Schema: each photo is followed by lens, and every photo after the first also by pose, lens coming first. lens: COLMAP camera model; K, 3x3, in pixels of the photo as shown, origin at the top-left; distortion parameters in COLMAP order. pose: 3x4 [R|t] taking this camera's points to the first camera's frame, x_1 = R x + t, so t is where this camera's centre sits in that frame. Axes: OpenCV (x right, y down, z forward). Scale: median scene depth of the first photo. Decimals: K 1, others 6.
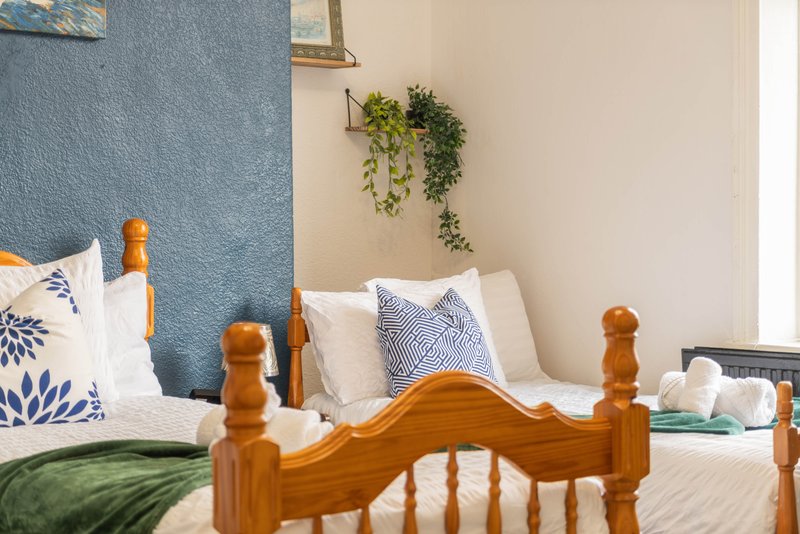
lens RADIAL K [[1563.1, 0, 400.0], [0, 1563.1, 267.0], [0, 0, 1]] dist [0.009184, 0.180333]
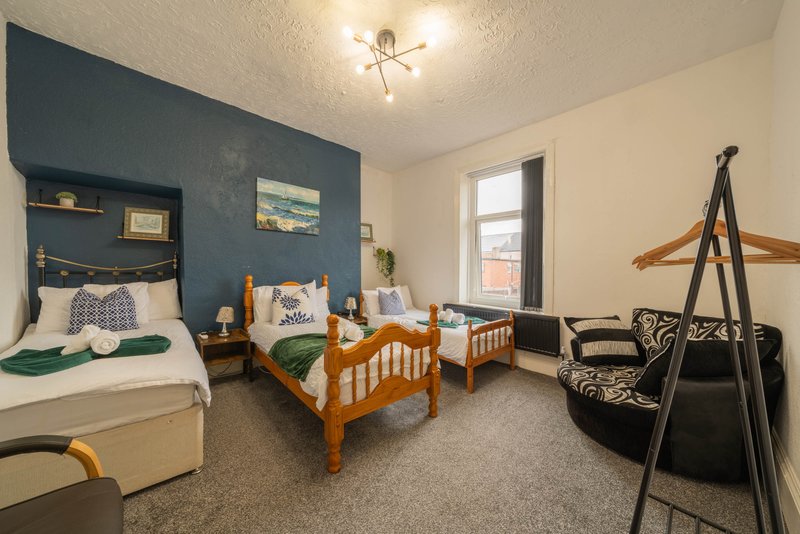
lens RADIAL K [[276.6, 0, 402.6], [0, 276.6, 274.5], [0, 0, 1]] dist [-0.000203, -0.000011]
pose [[0.998314, 0.015663, 0.055889, 0.012702], [-0.015187, 0.999845, -0.008929, -0.030626], [-0.056020, 0.008065, 0.998397, 0.200399]]
